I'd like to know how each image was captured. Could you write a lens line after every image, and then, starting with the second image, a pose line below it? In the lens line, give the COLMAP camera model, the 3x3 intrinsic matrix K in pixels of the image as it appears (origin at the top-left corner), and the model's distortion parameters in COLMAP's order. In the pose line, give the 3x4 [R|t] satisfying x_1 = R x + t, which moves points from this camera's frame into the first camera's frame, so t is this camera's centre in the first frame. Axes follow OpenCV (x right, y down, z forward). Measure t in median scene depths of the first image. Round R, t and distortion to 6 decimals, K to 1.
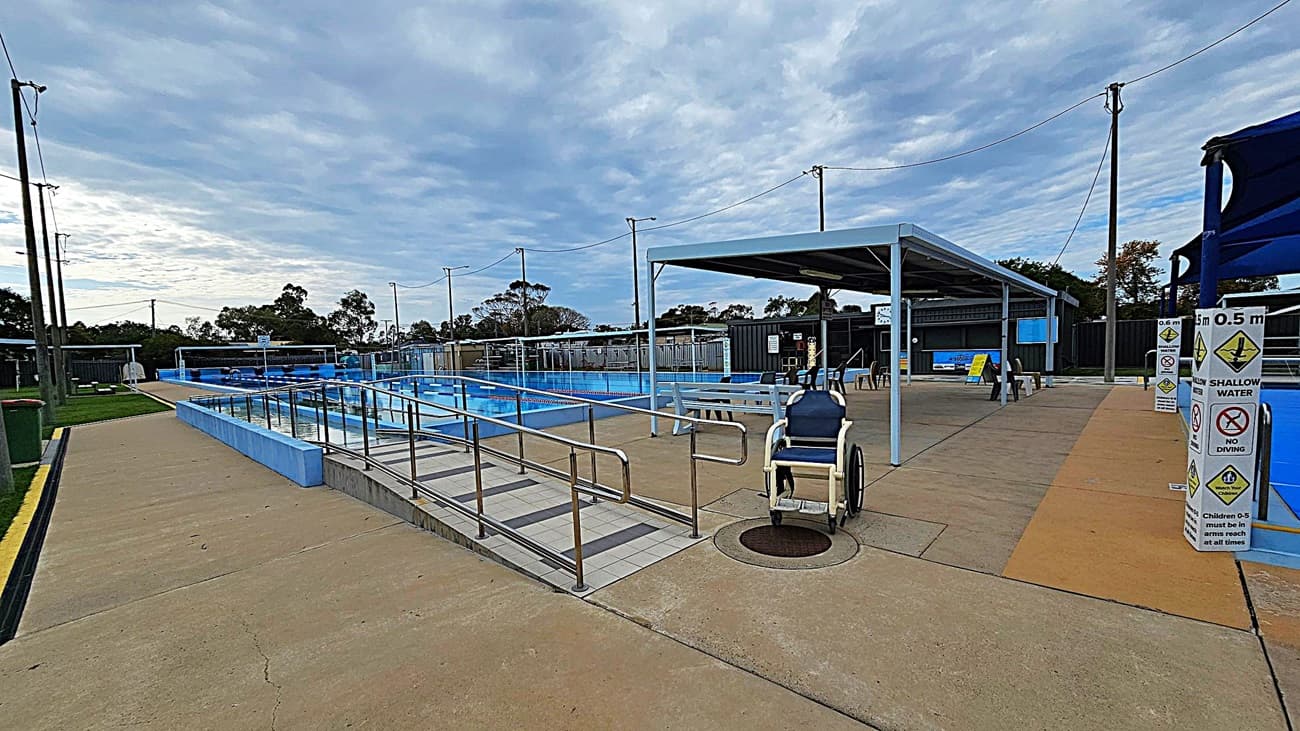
lens RADIAL K [[527.1, 0, 646.5], [0, 527.1, 378.8], [0, 0, 1]] dist [-0.001224, -0.000113]
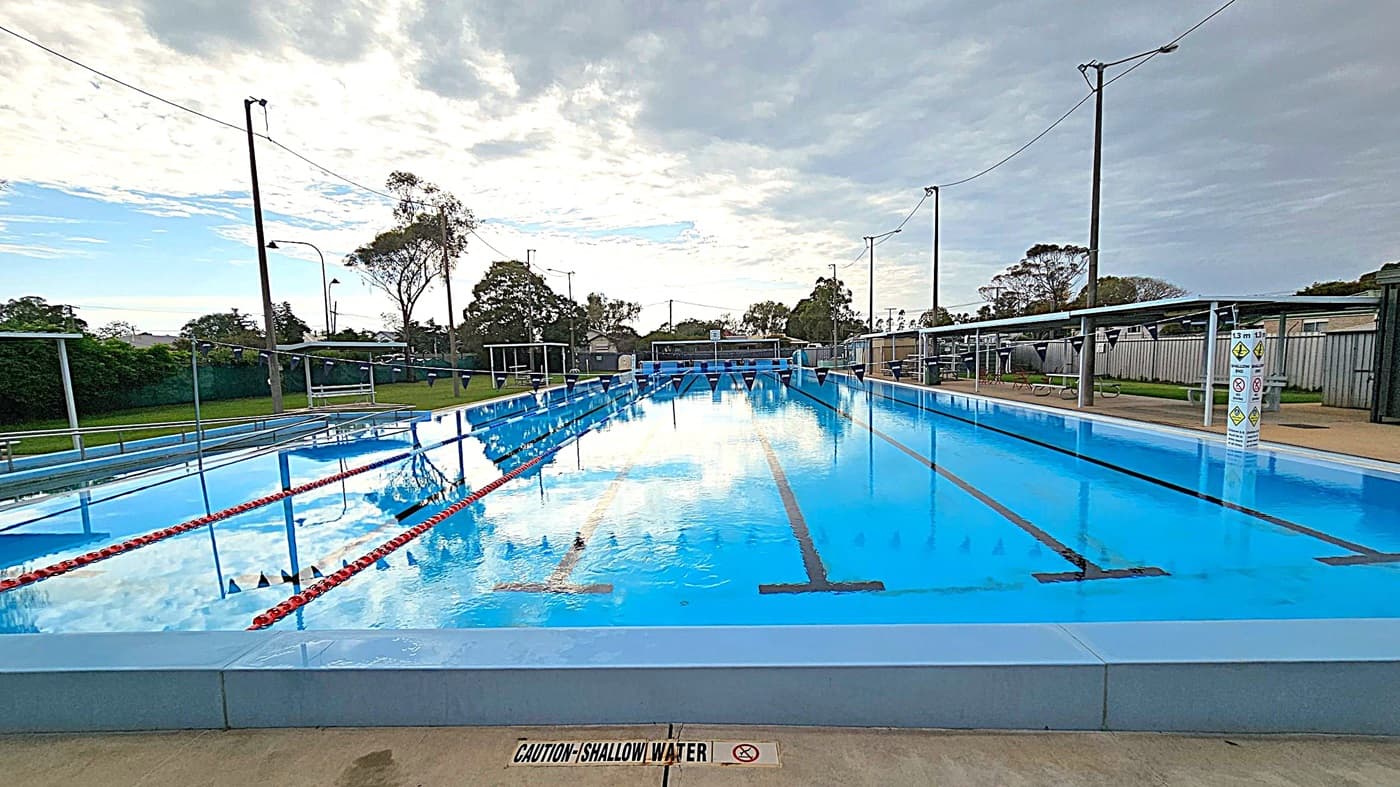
lens RADIAL K [[567.7, 0, 696.2], [0, 567.7, 407.8], [0, 0, 1]] dist [-0.001224, -0.000113]
pose [[0.659044, 0.083947, -0.747405, 0.048142], [-0.034539, 0.996081, 0.081422, -0.011875], [0.751311, -0.027846, 0.659361, 0.142255]]
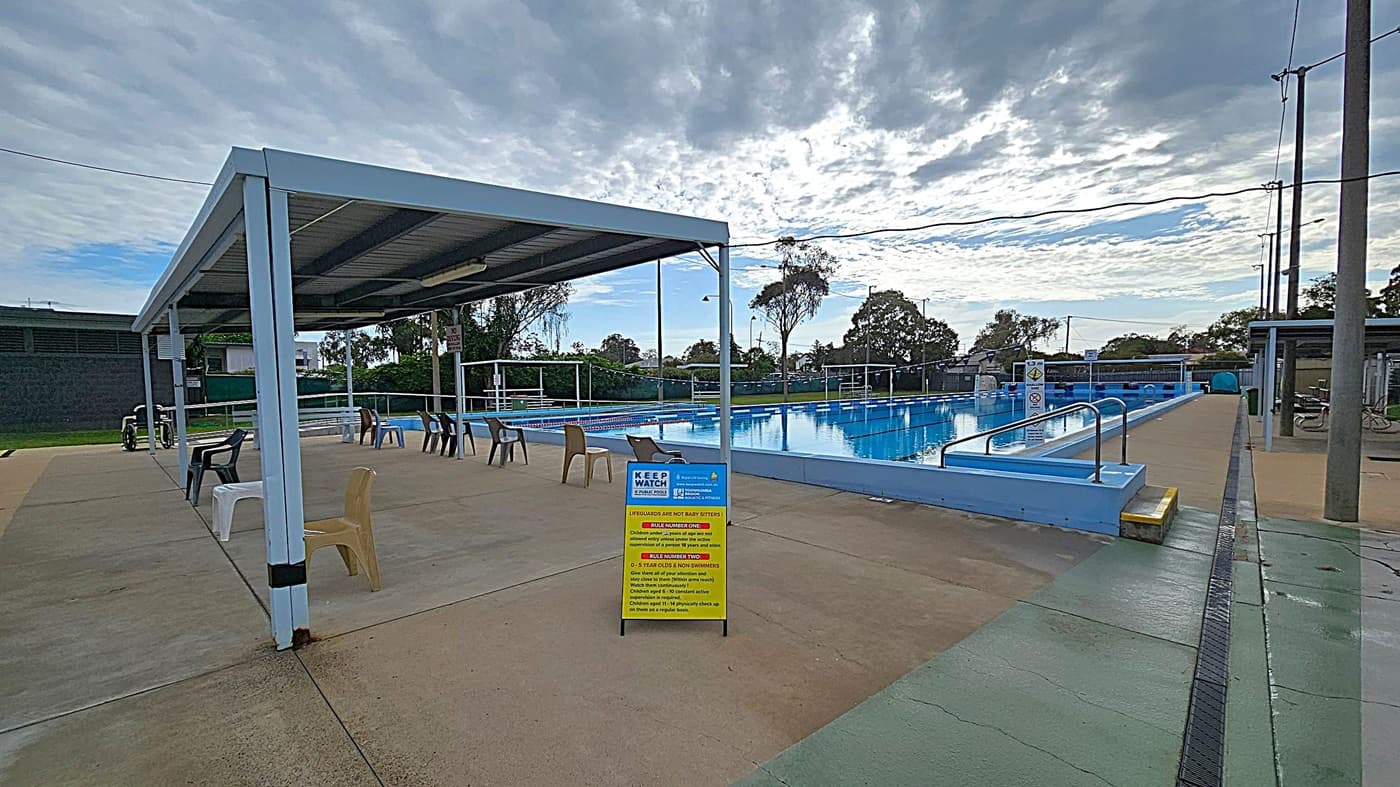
lens RADIAL K [[580.5, 0, 697.4], [0, 580.5, 405.4], [0, 0, 1]] dist [0.001185, -0.003930]
pose [[-0.009876, 0.071445, -0.997396, 0.163150], [-0.045953, 0.996358, 0.071826, -0.015157], [0.998895, 0.046542, -0.006557, 0.186128]]
